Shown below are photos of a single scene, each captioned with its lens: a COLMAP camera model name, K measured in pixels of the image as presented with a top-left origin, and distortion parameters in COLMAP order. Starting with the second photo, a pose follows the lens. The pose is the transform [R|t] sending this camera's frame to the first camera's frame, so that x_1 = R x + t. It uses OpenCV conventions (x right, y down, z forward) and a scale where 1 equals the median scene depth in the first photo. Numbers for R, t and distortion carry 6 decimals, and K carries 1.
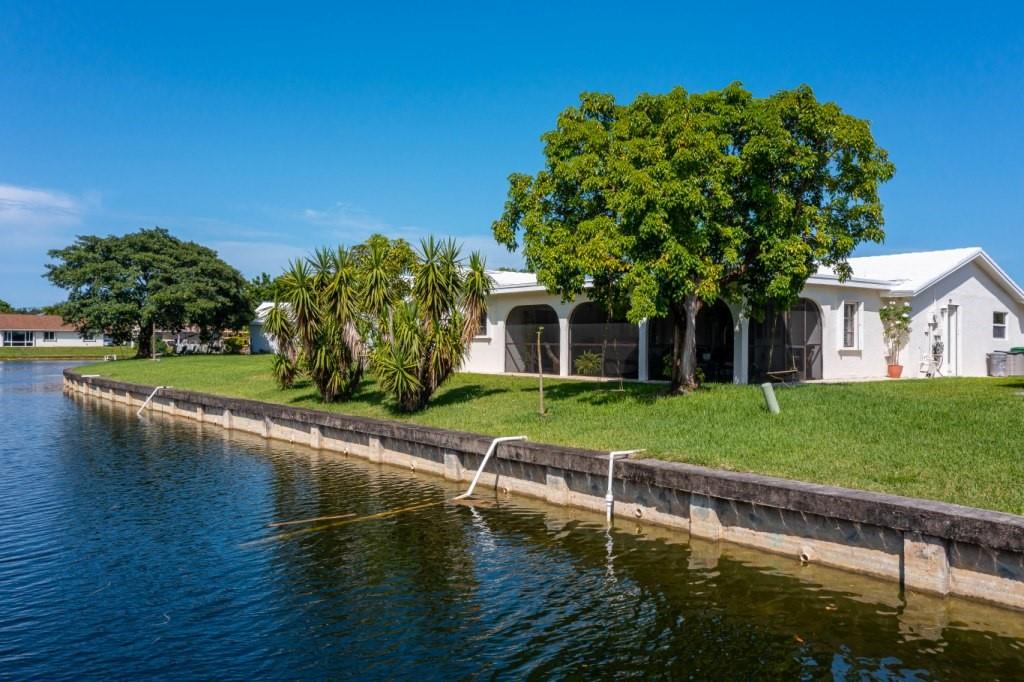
lens RADIAL K [[816.8, 0, 510.2], [0, 816.8, 340.6], [0, 0, 1]] dist [-0.006384, 0.010993]
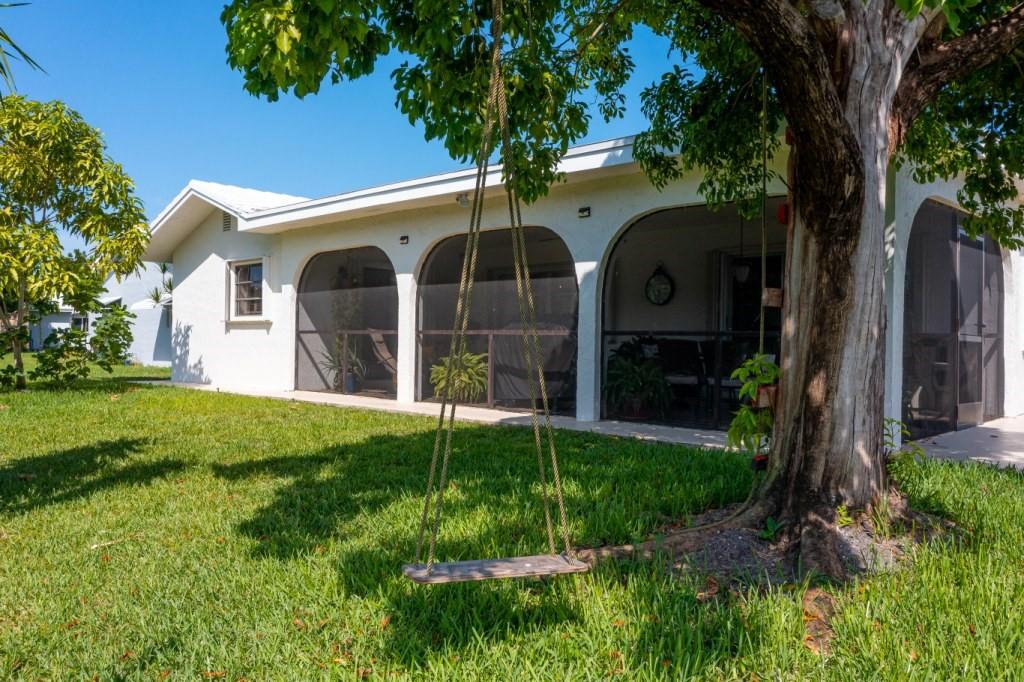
lens RADIAL K [[835.6, 0, 510.4], [0, 835.6, 342.8], [0, 0, 1]] dist [-0.053754, -0.002296]
pose [[0.993378, 0.001481, 0.114879, 0.069142], [-0.002056, 0.999986, 0.004881, 0.008390], [-0.114870, -0.005085, 0.993368, 0.535124]]
